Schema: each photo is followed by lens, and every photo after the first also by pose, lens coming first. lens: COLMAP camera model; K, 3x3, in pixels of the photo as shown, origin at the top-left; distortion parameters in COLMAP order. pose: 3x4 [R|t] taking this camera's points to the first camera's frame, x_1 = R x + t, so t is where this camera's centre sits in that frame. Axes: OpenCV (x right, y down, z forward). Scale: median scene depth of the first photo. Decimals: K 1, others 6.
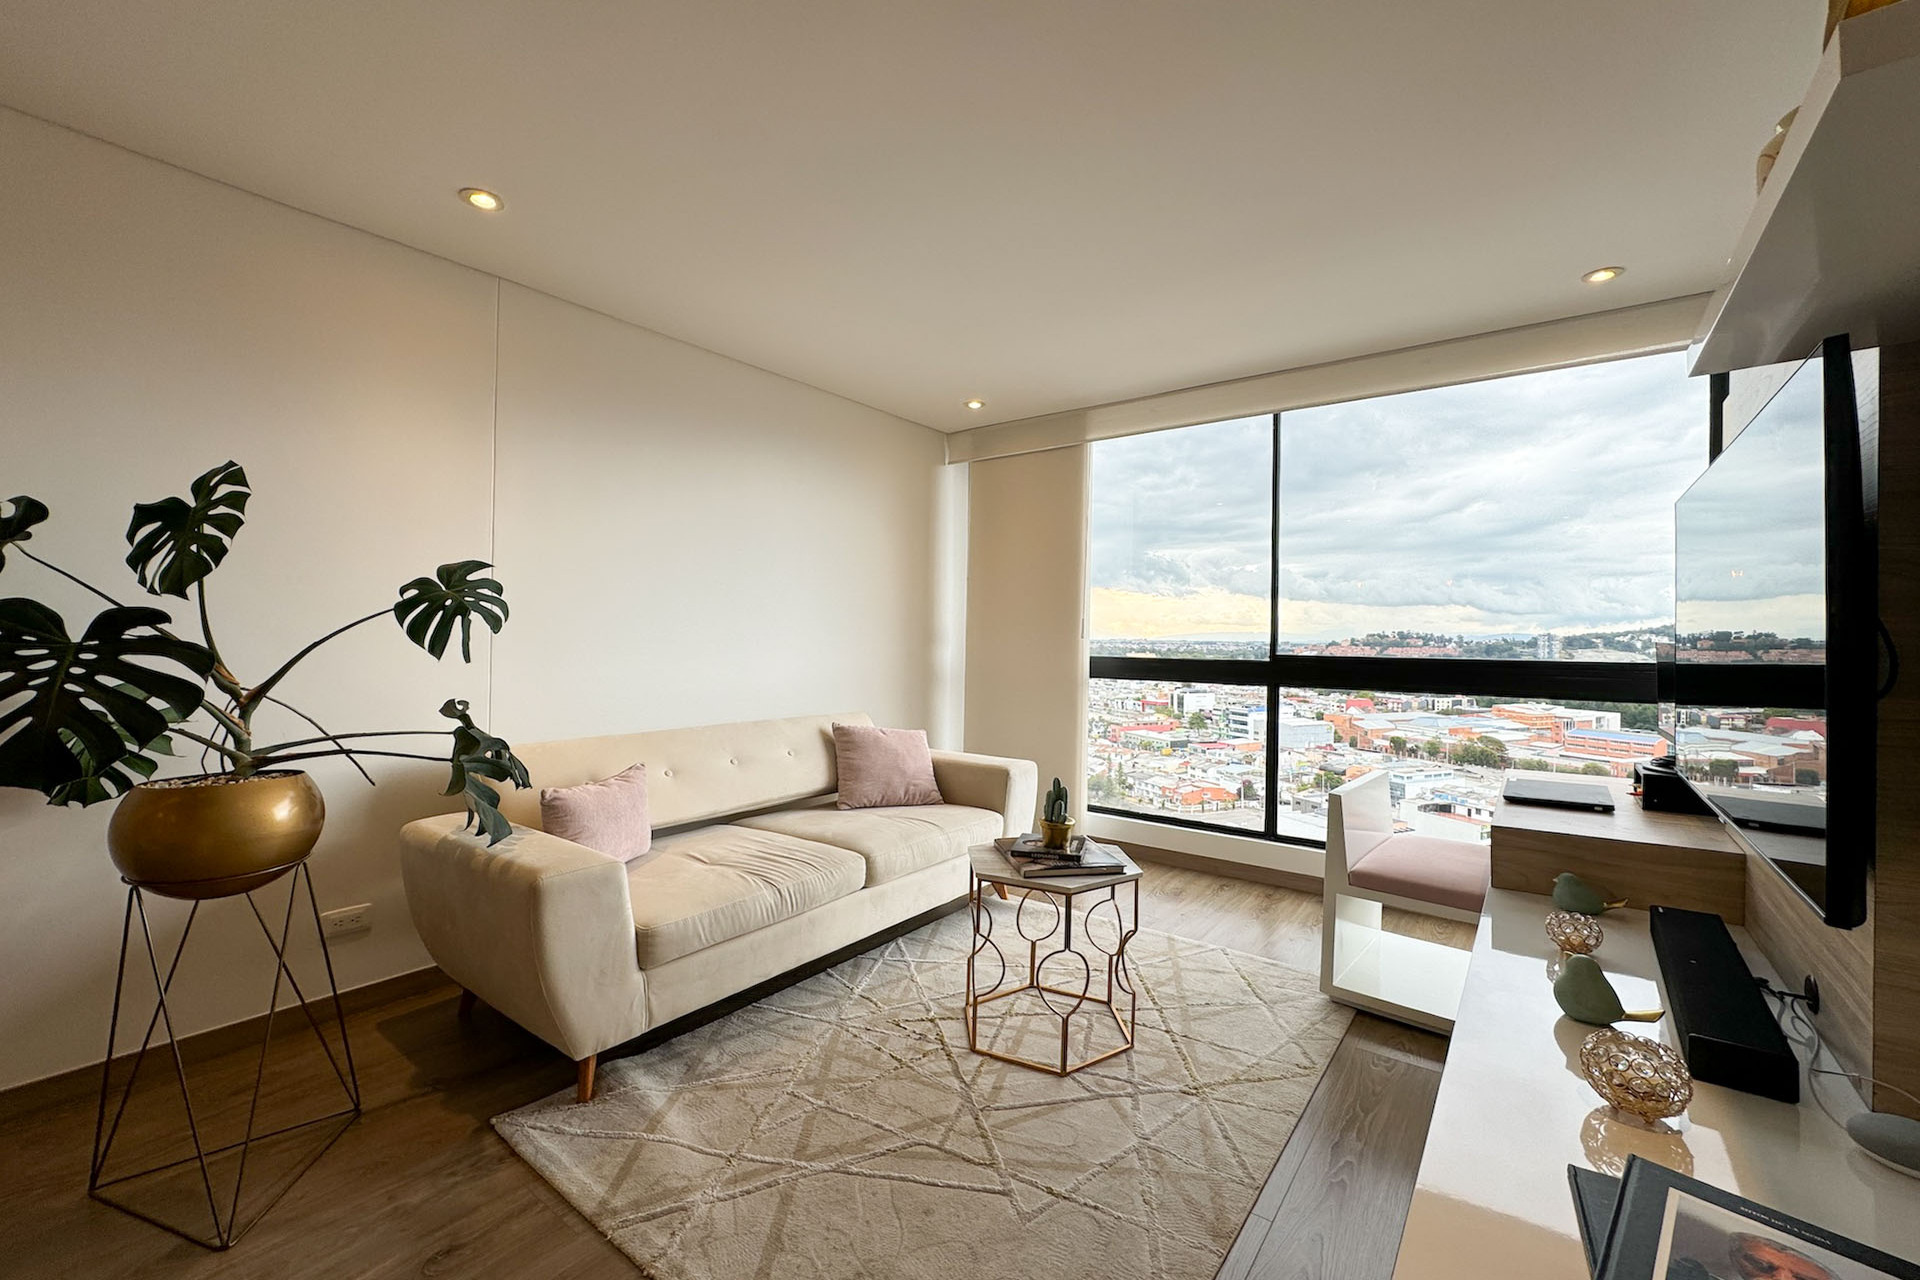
lens RADIAL K [[782.9, 0, 961.0], [0, 782.9, 630.0], [0, 0, 1]] dist [-0.002312, 0.000461]
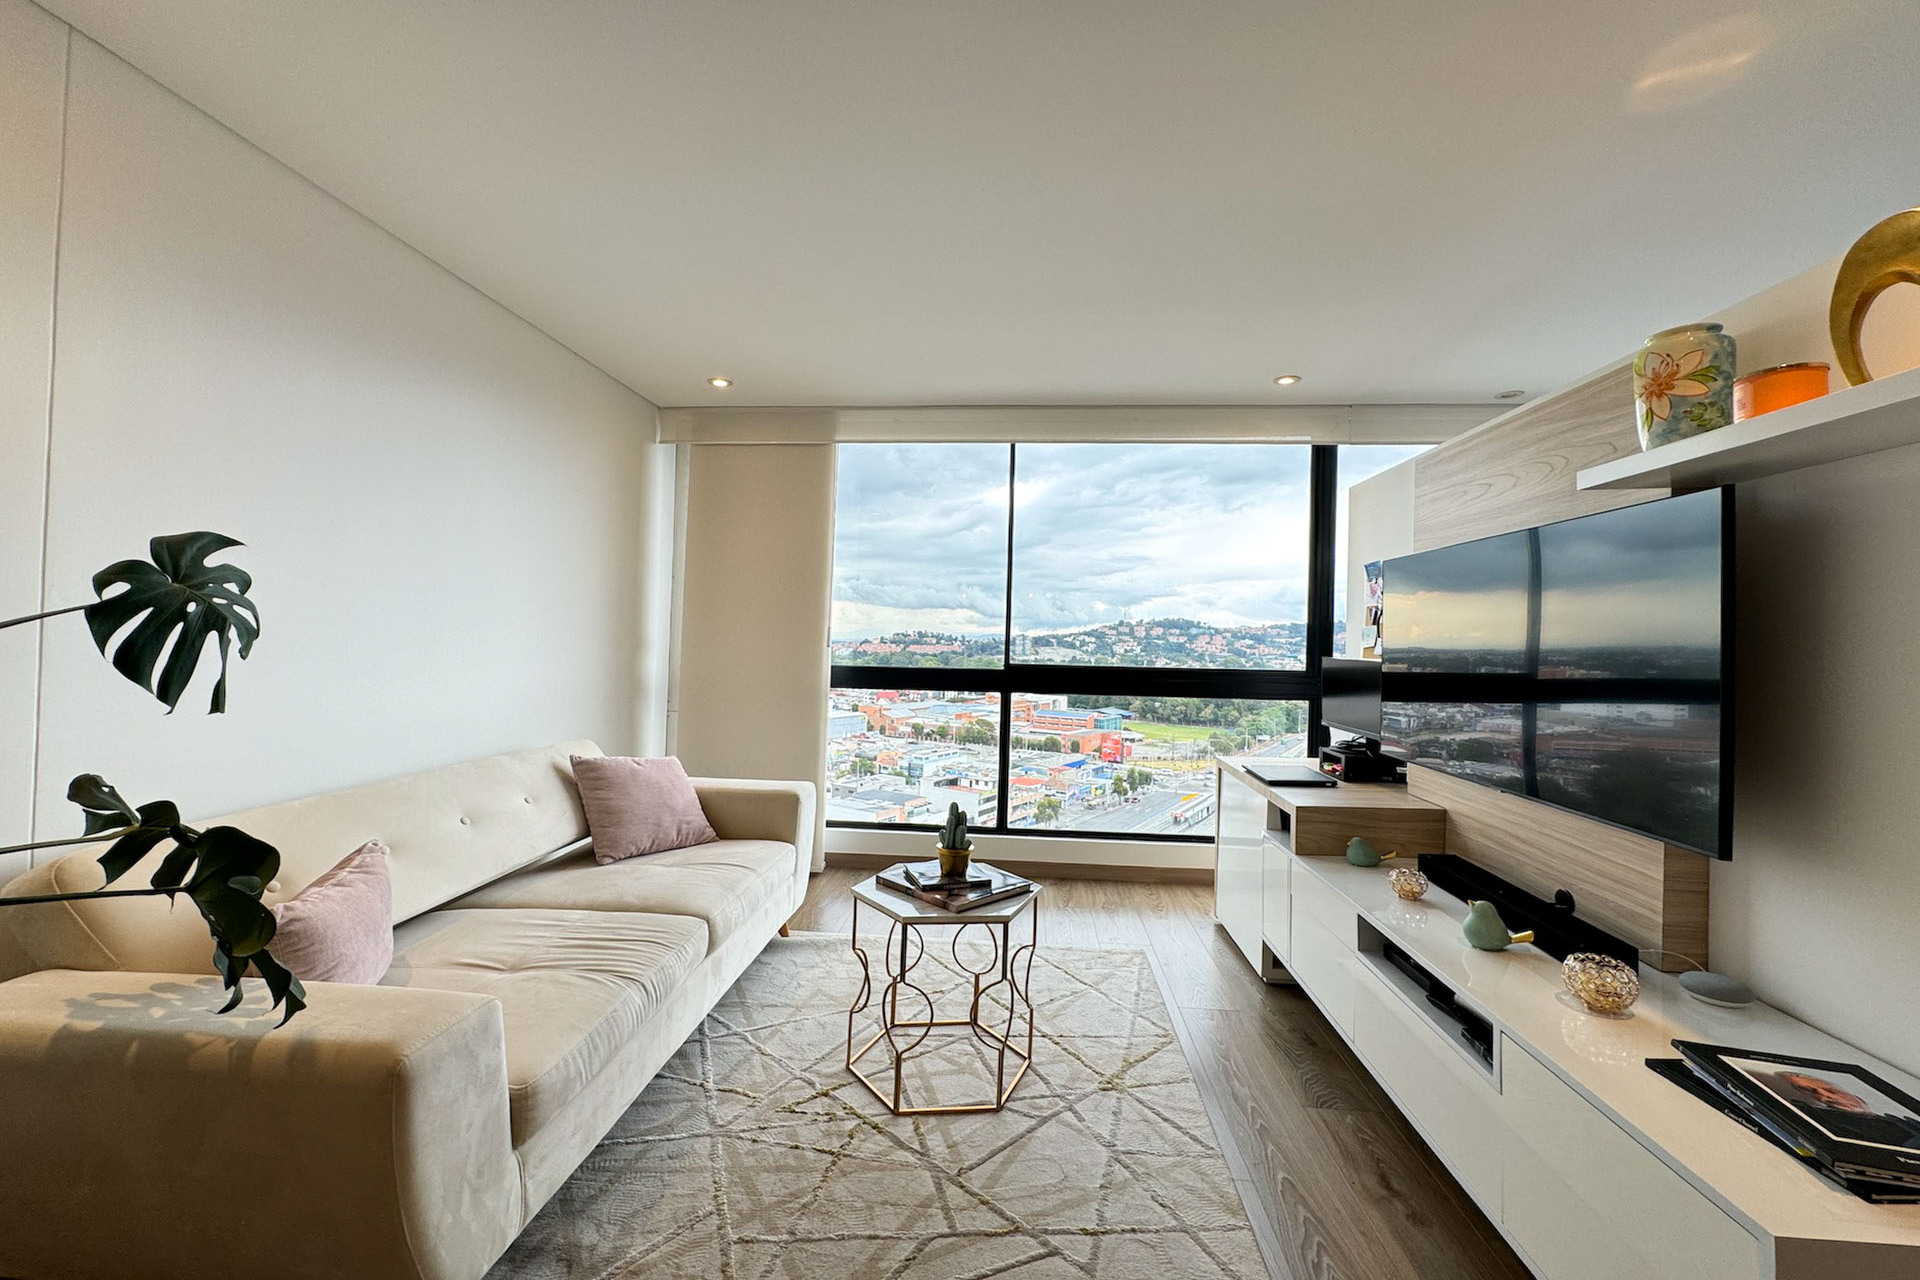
lens RADIAL K [[782.9, 0, 956.2], [0, 782.9, 629.6], [0, 0, 1]] dist [-0.002312, 0.000461]
pose [[0.845683, 0.014205, 0.533497, -0.439944], [-0.016228, 0.999868, -0.000898, -0.024325], [-0.533439, -0.007898, 0.845801, 0.212327]]
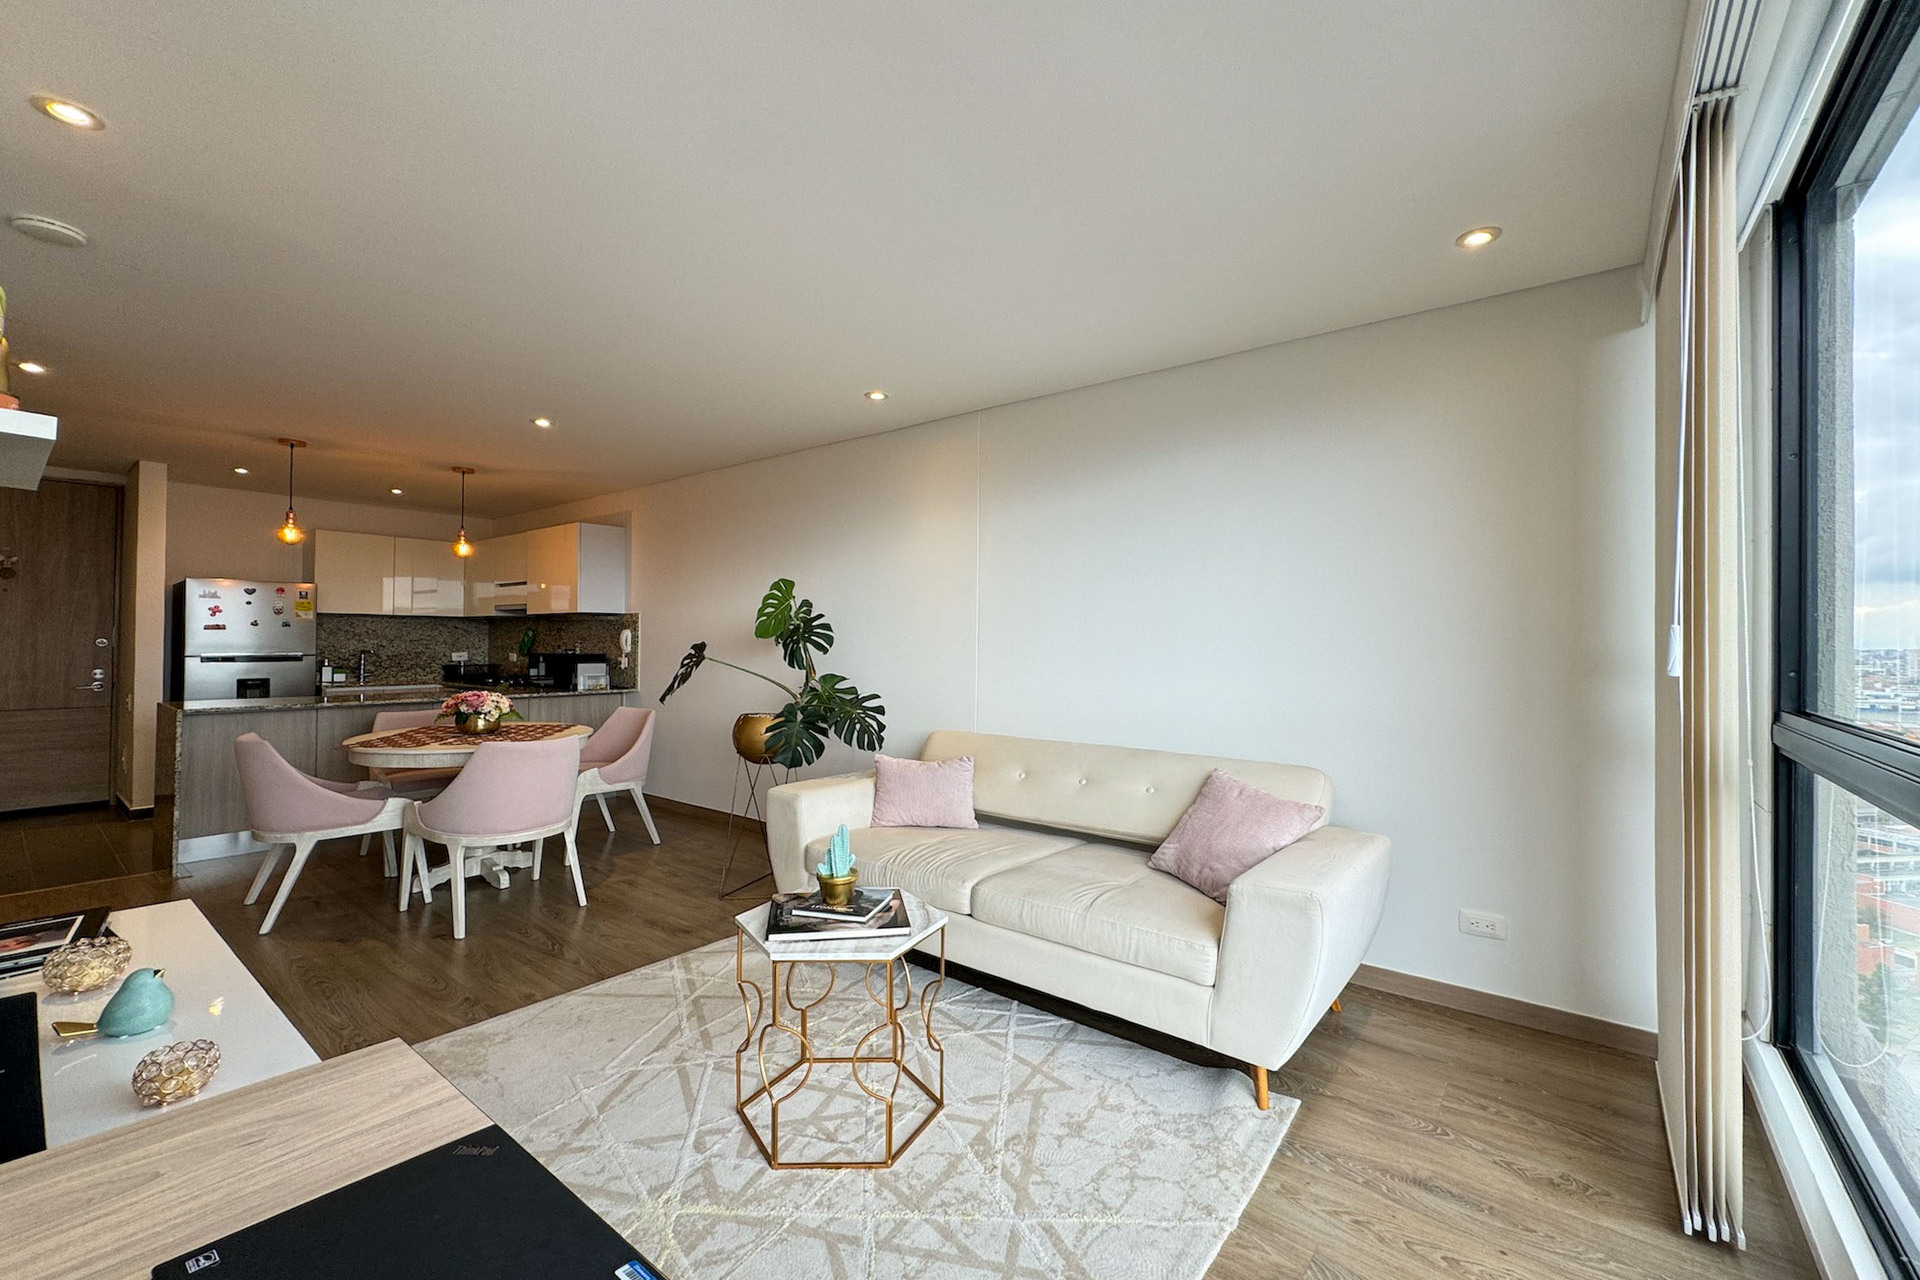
lens RADIAL K [[782.9, 0, 957.2], [0, 782.9, 635.1], [0, 0, 1]] dist [-0.002312, 0.000461]
pose [[-0.031803, -0.021333, -0.999266, 1.106377], [-0.001274, 0.999772, -0.021303, -0.001044], [0.999493, 0.000596, -0.031823, 1.300955]]
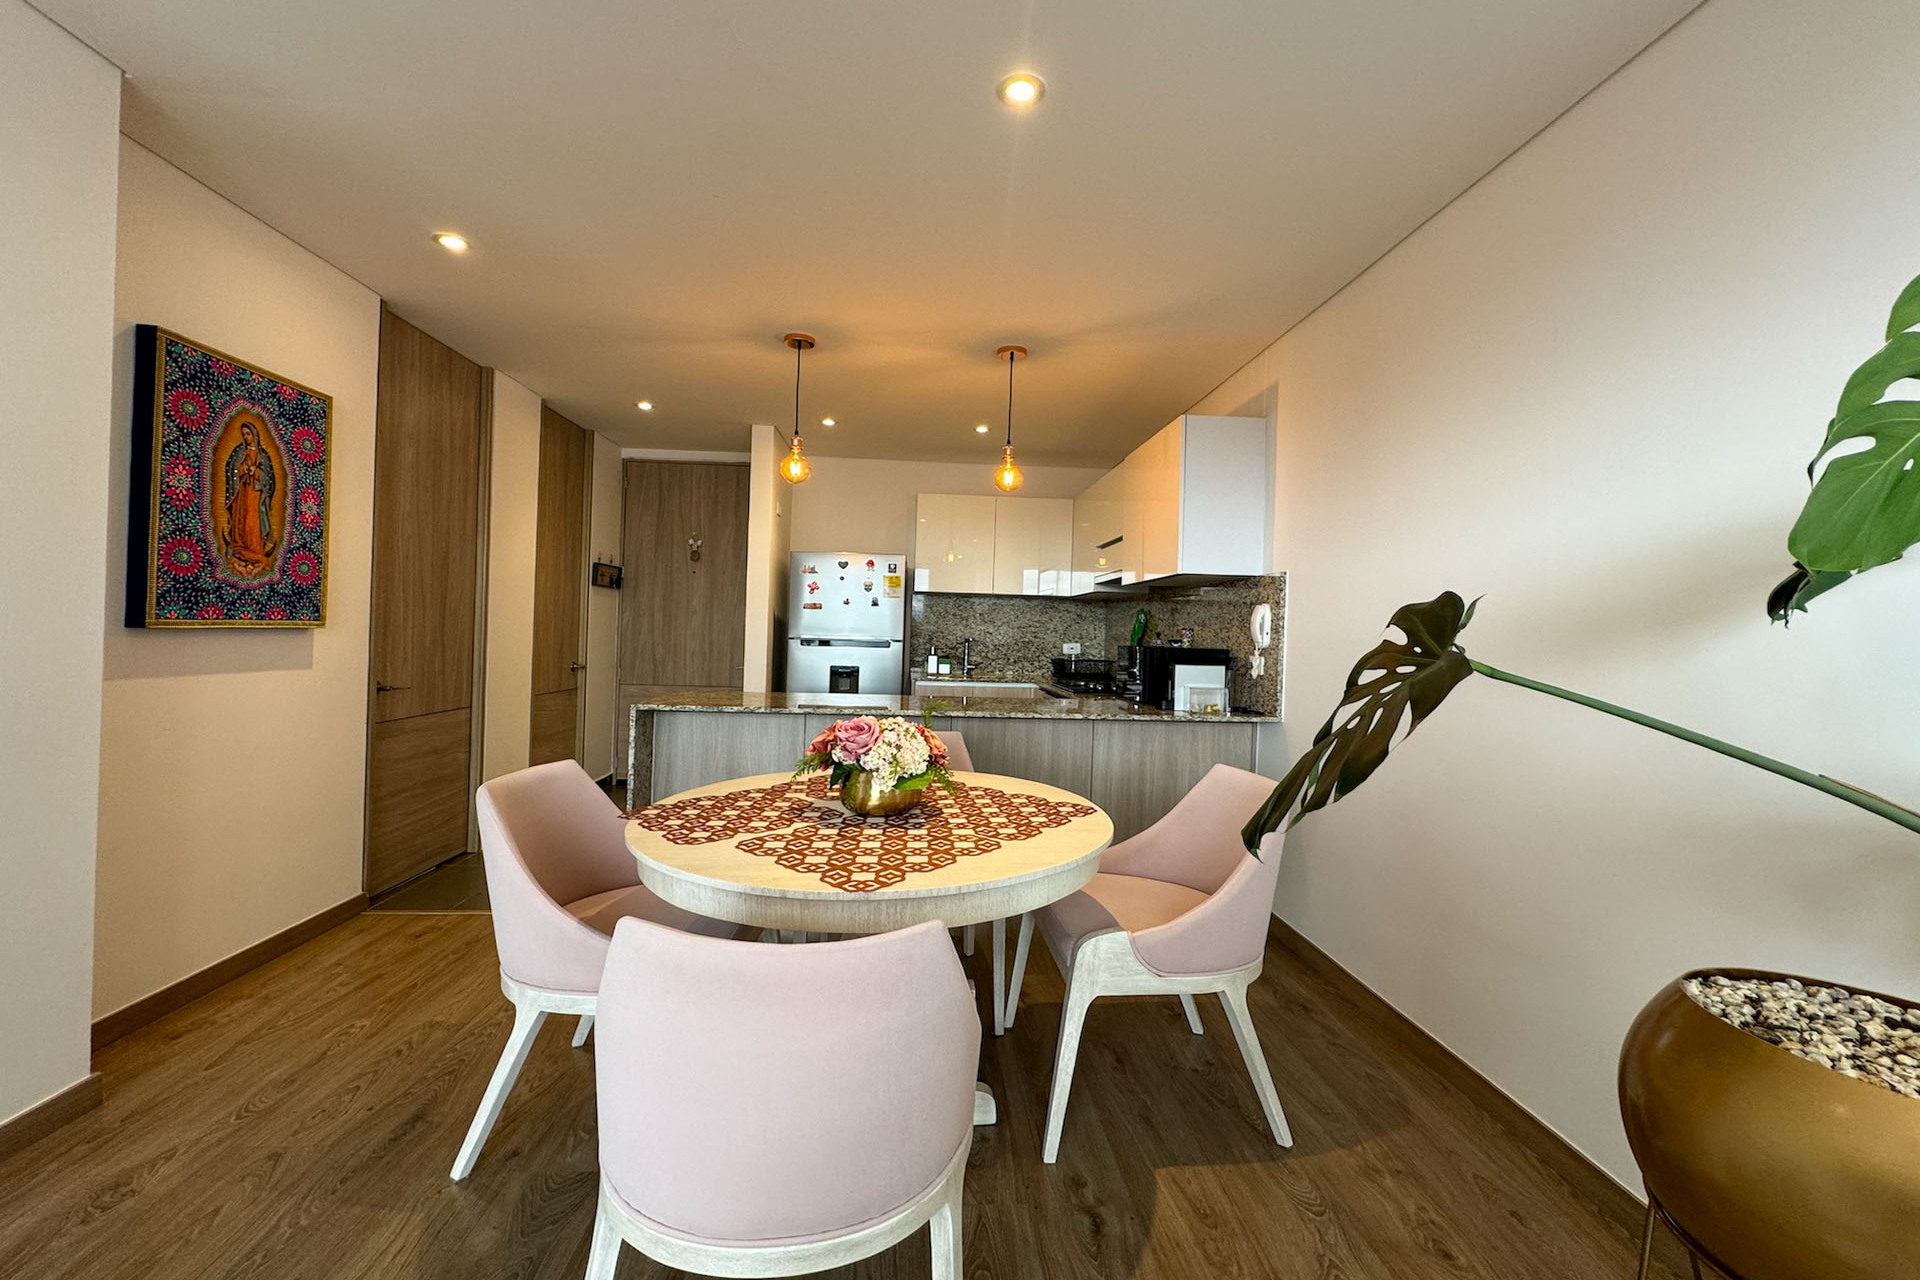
lens RADIAL K [[782.9, 0, 957.2], [0, 782.9, 635.4], [0, 0, 1]] dist [-0.002312, 0.000461]
pose [[-0.763778, -0.029270, -0.644815, -0.277071], [-0.032321, 0.999452, -0.007085, 0.009729], [0.644669, 0.015430, -0.764306, 0.784181]]
